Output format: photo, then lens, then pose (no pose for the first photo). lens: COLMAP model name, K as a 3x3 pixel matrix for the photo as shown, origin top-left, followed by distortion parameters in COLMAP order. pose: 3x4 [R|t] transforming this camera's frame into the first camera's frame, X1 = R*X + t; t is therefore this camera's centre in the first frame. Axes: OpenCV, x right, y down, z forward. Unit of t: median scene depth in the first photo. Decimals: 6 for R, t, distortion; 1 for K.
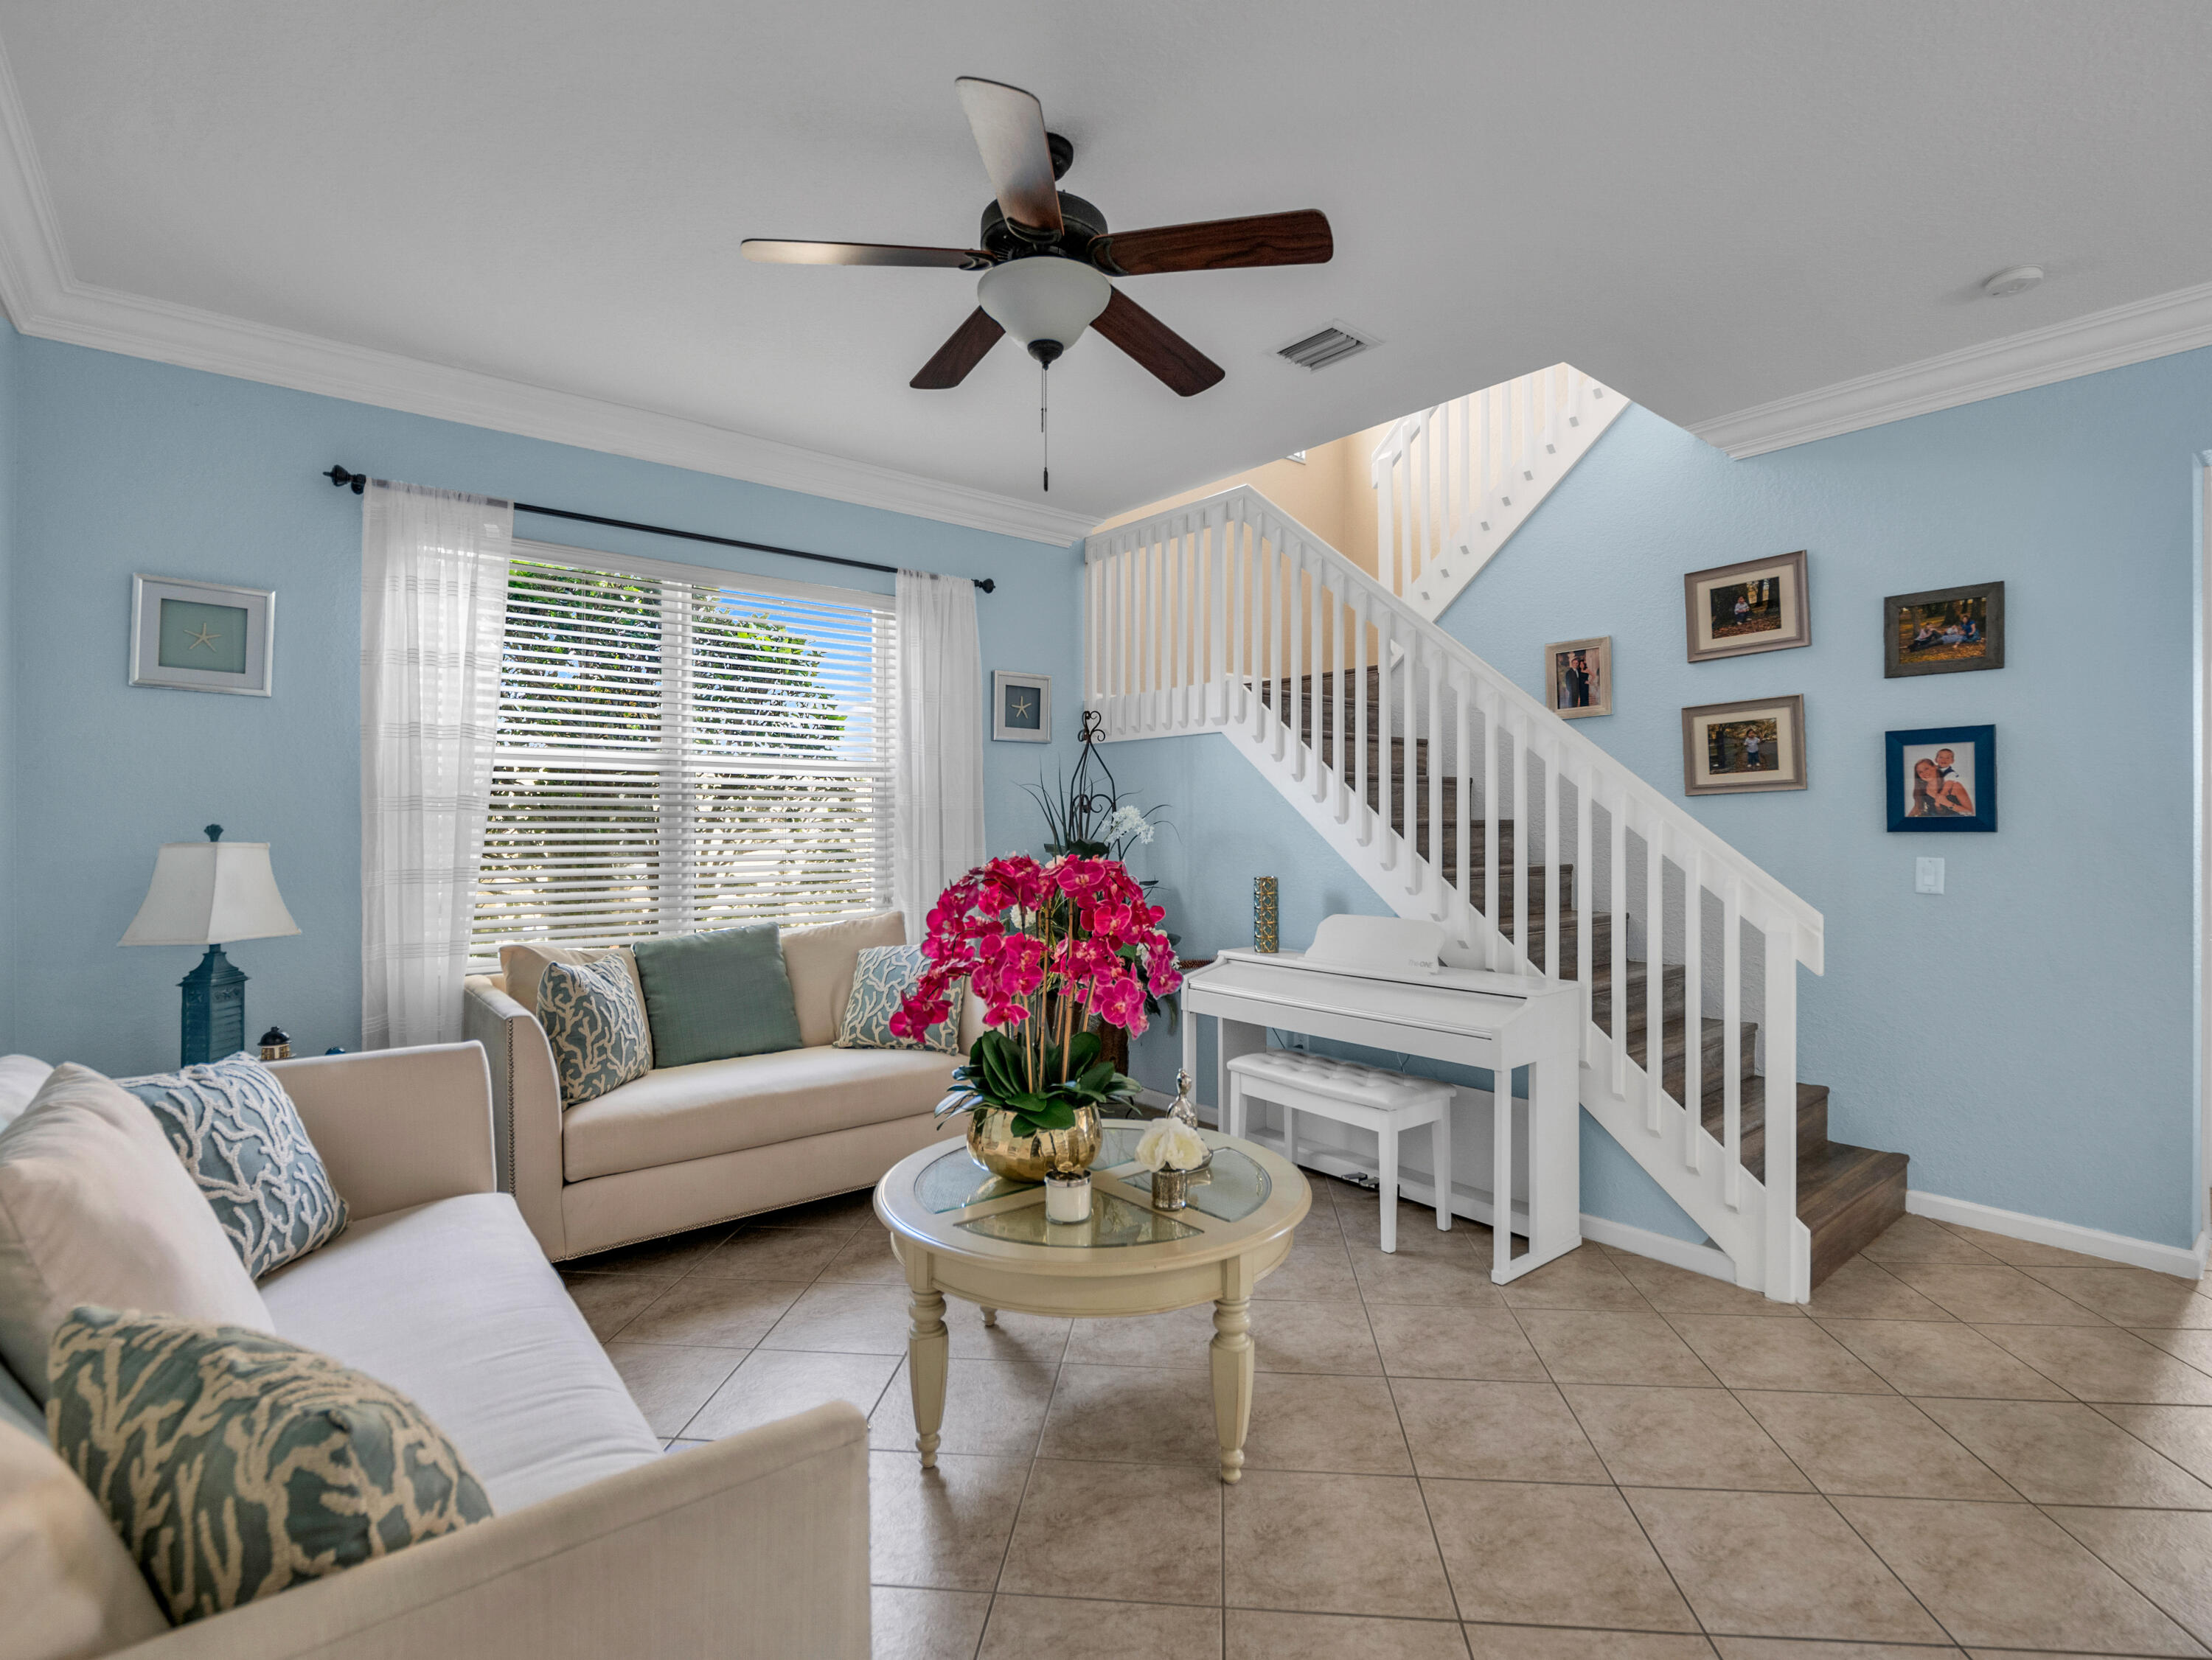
lens RADIAL K [[1052.1, 0, 1156.8], [0, 1052.1, 826.2], [0, 0, 1]] dist [-0.003605, -0.000708]
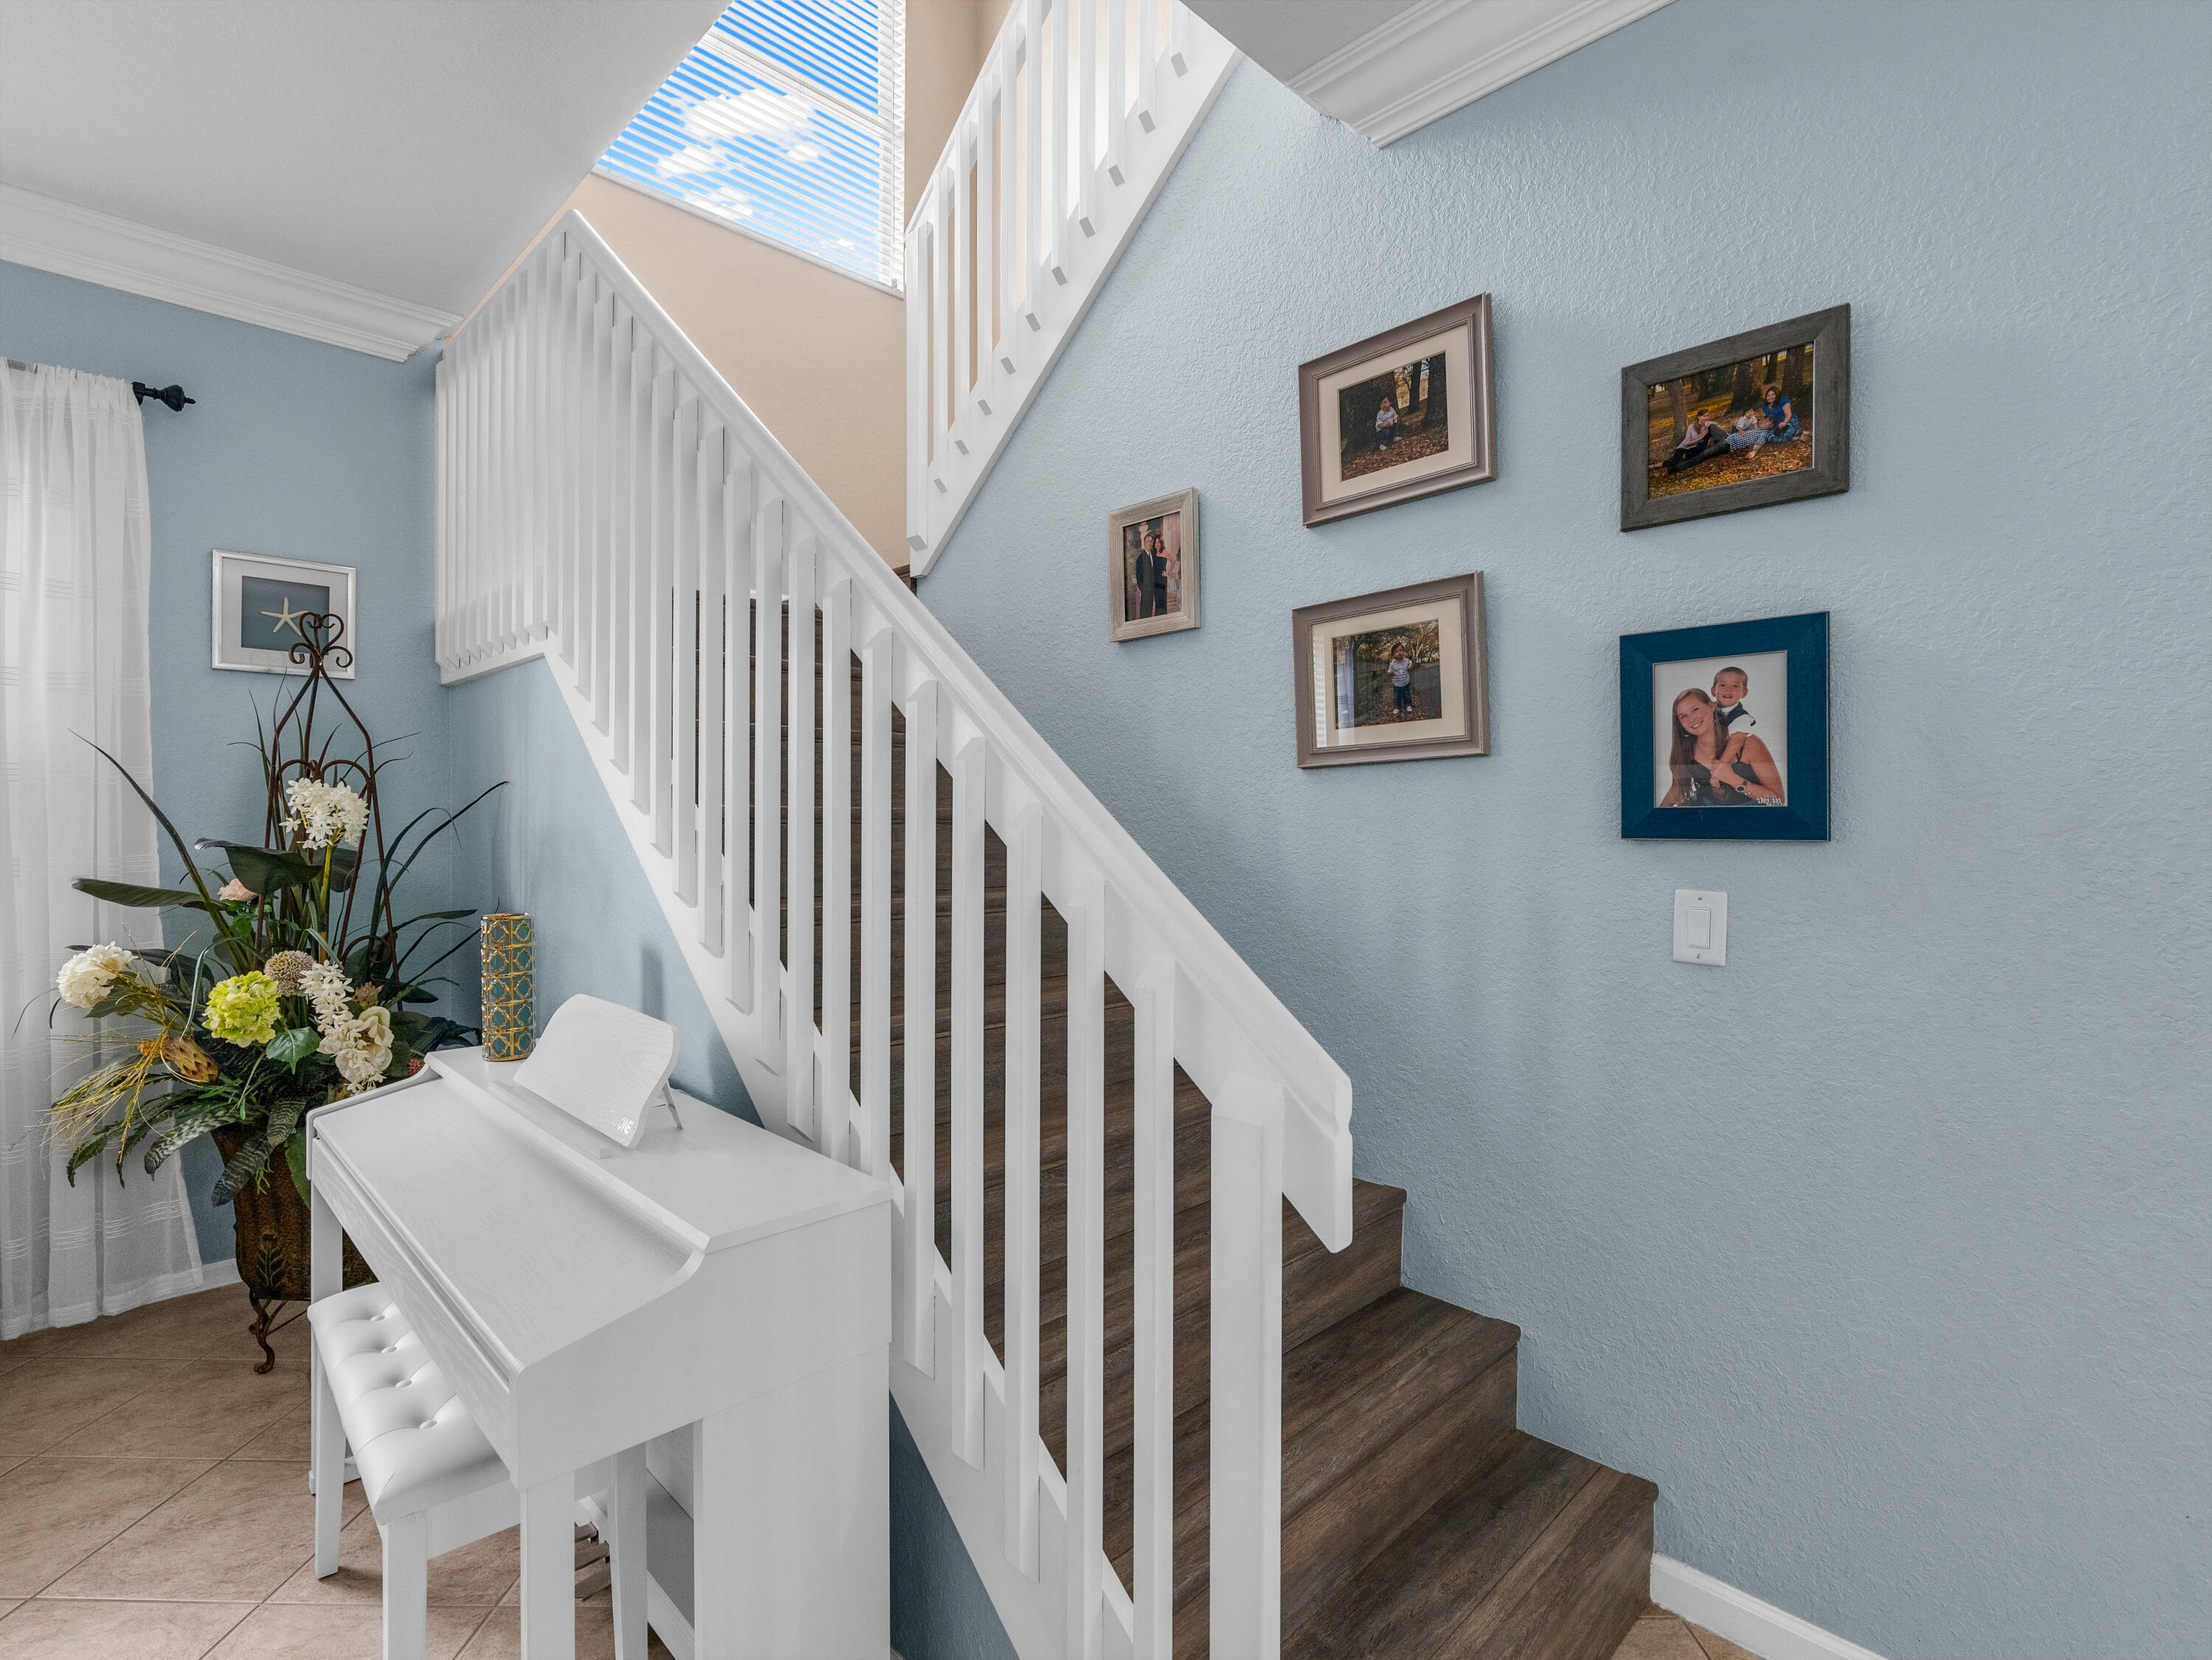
lens RADIAL K [[1052.1, 0, 1117.2], [0, 1052.1, 823.0], [0, 0, 1]] dist [-0.003605, -0.000708]
pose [[0.997237, 0.005957, 0.074048, 0.395902], [-0.006308, 0.999970, 0.004500, -0.001949], [-0.074019, -0.004955, 0.997245, 0.490958]]
